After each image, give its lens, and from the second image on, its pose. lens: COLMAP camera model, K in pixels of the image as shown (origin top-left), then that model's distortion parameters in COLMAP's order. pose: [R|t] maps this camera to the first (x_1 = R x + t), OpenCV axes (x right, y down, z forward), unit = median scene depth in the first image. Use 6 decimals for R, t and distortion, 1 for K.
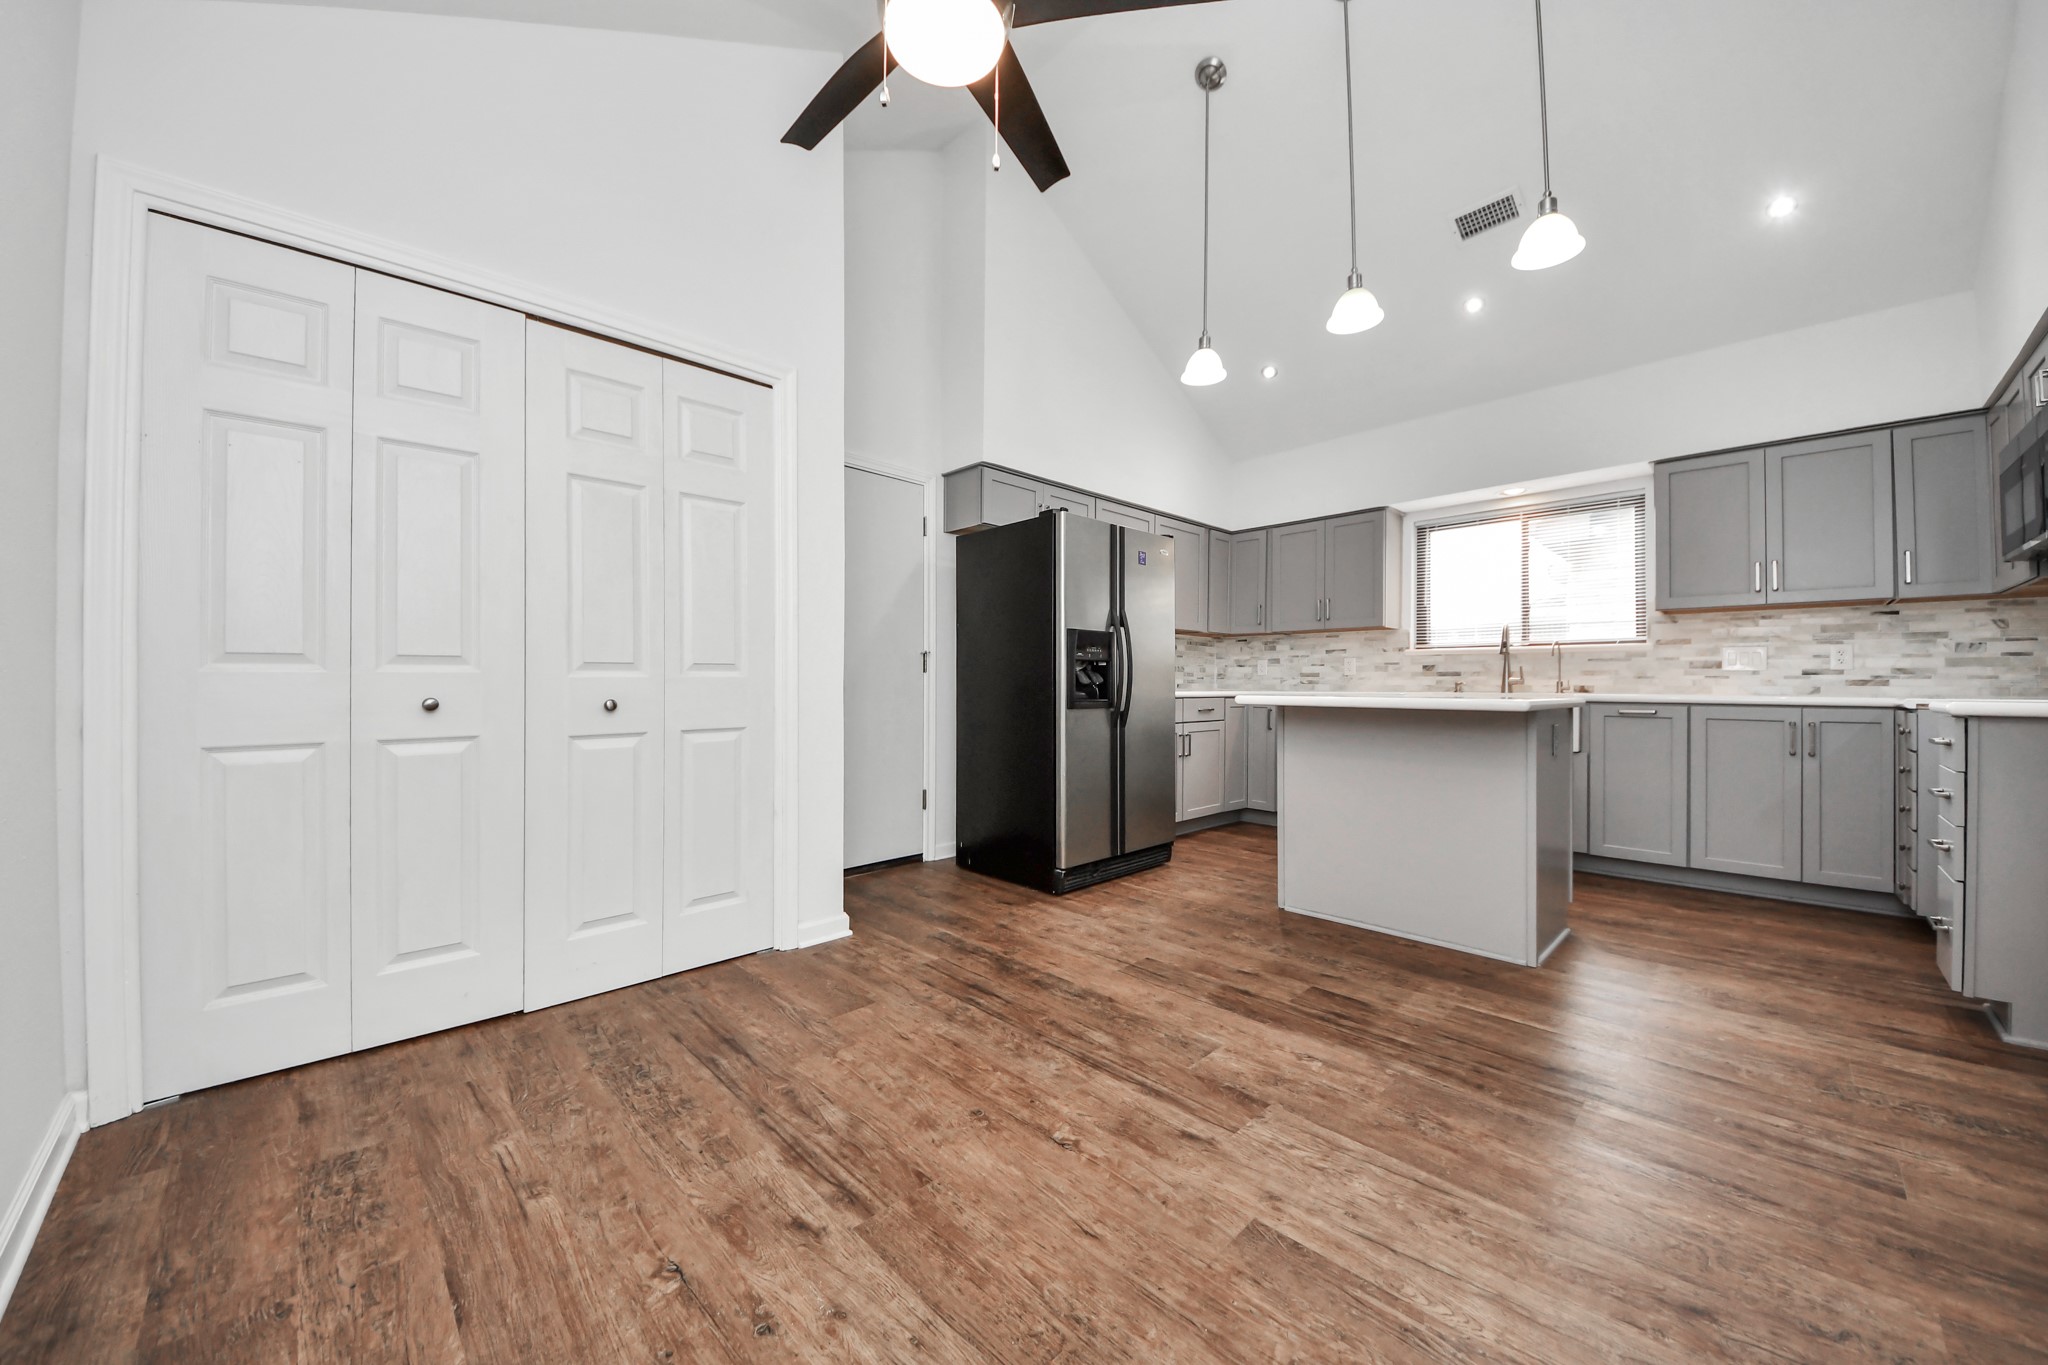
lens RADIAL K [[748.9, 0, 1024.0], [0, 748.9, 682.5], [0, 0, 1]] dist [-0.000777, -0.016567]
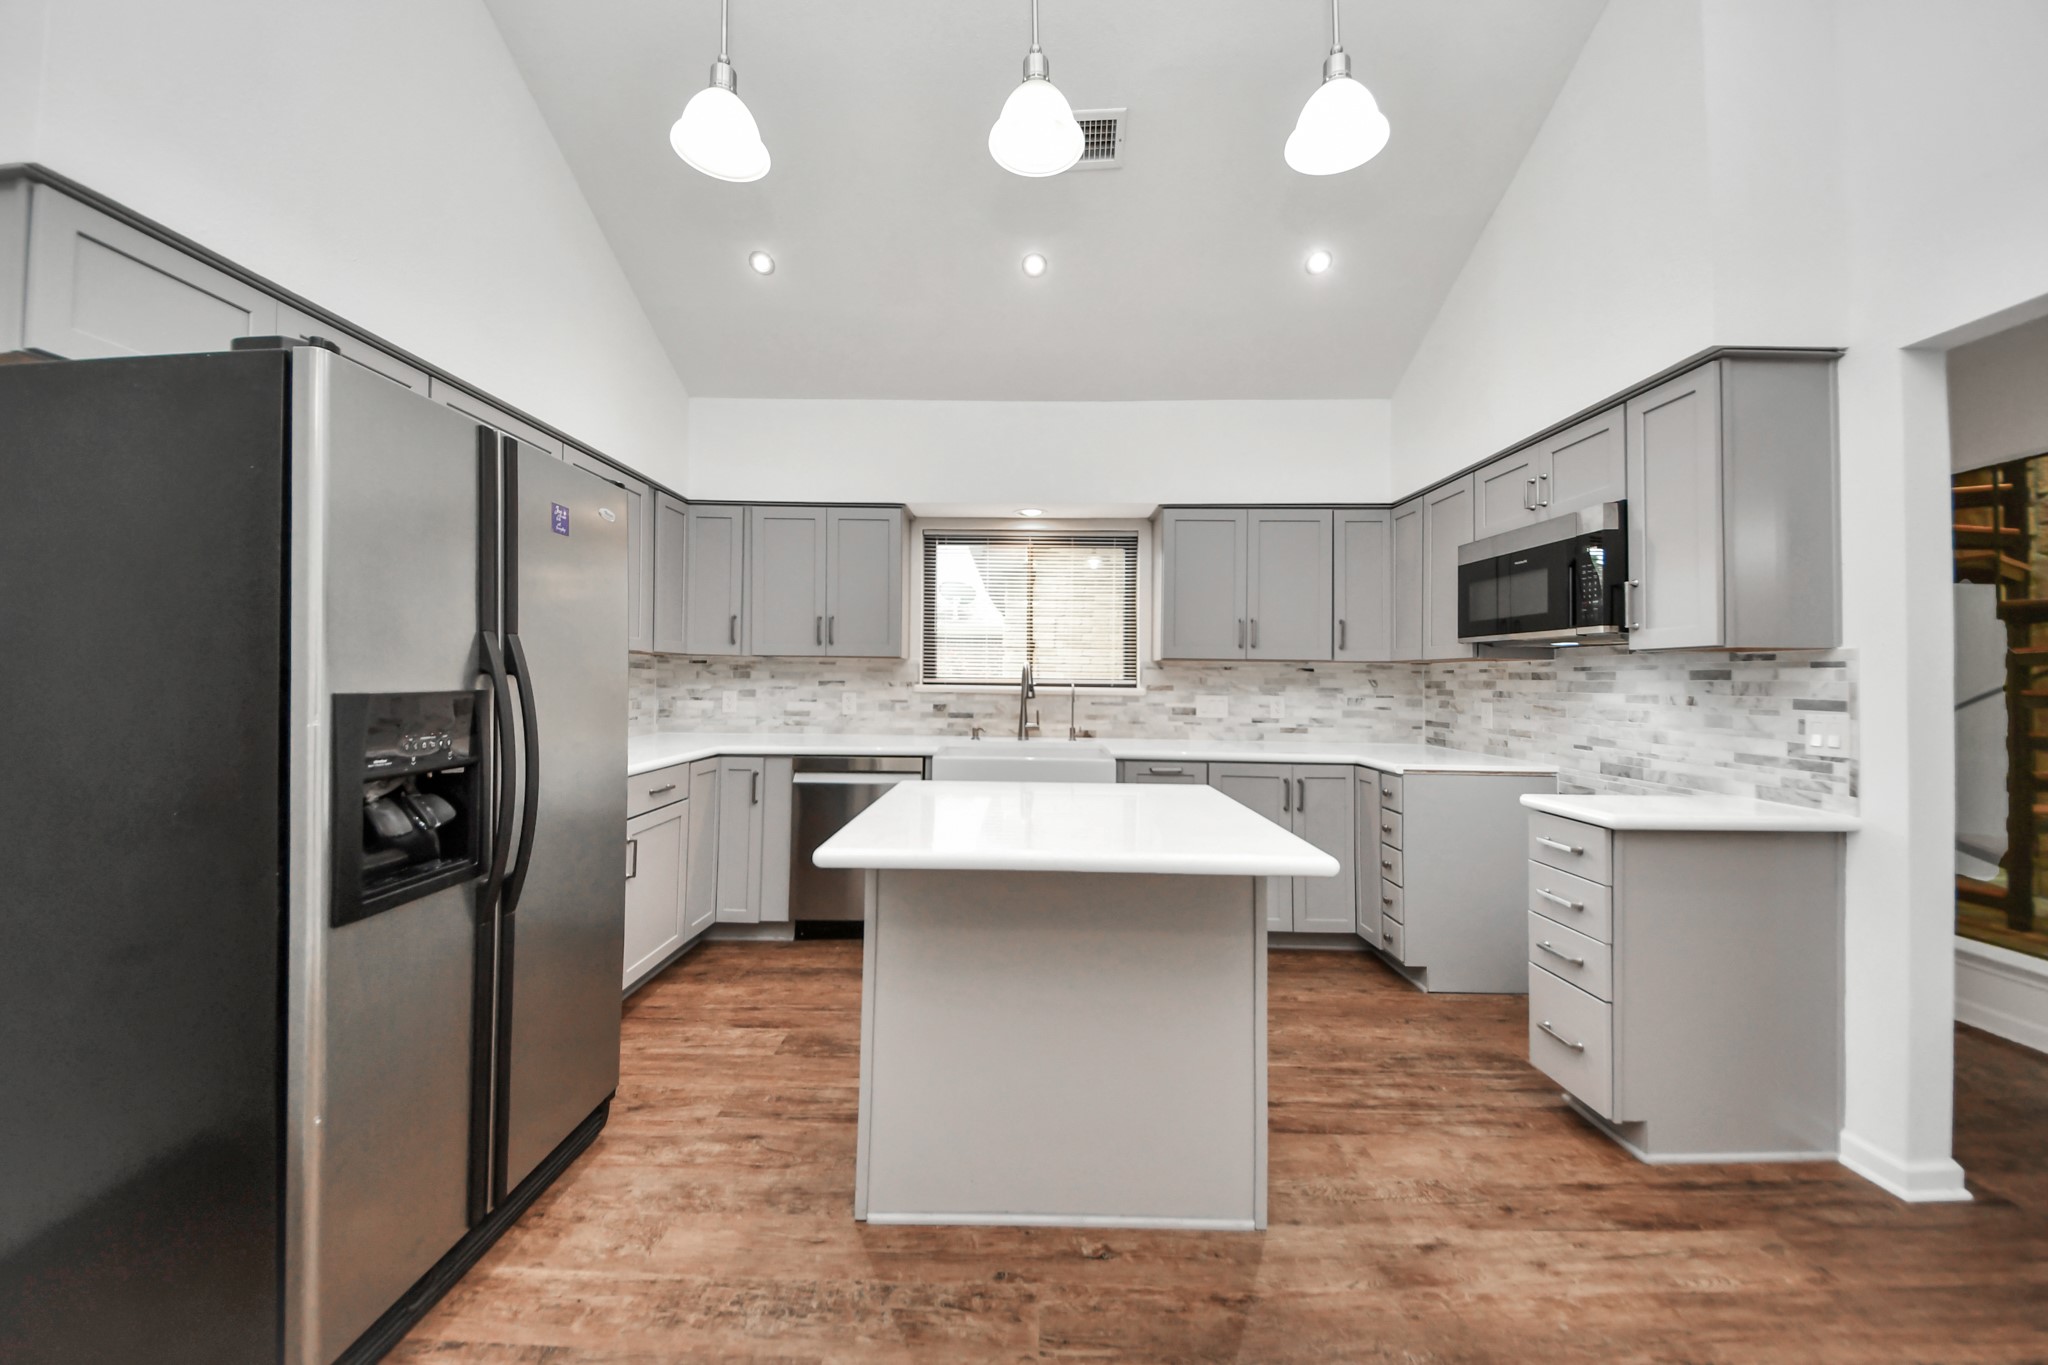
lens RADIAL K [[739.3, 0, 1032.8], [0, 739.3, 672.9], [0, 0, 1]] dist [-0.001033, -0.001611]
pose [[0.703122, 0.020127, 0.710784, 0.038767], [-0.022030, 0.999736, -0.006517, -0.074109], [-0.710728, -0.011076, 0.703380, 0.470106]]
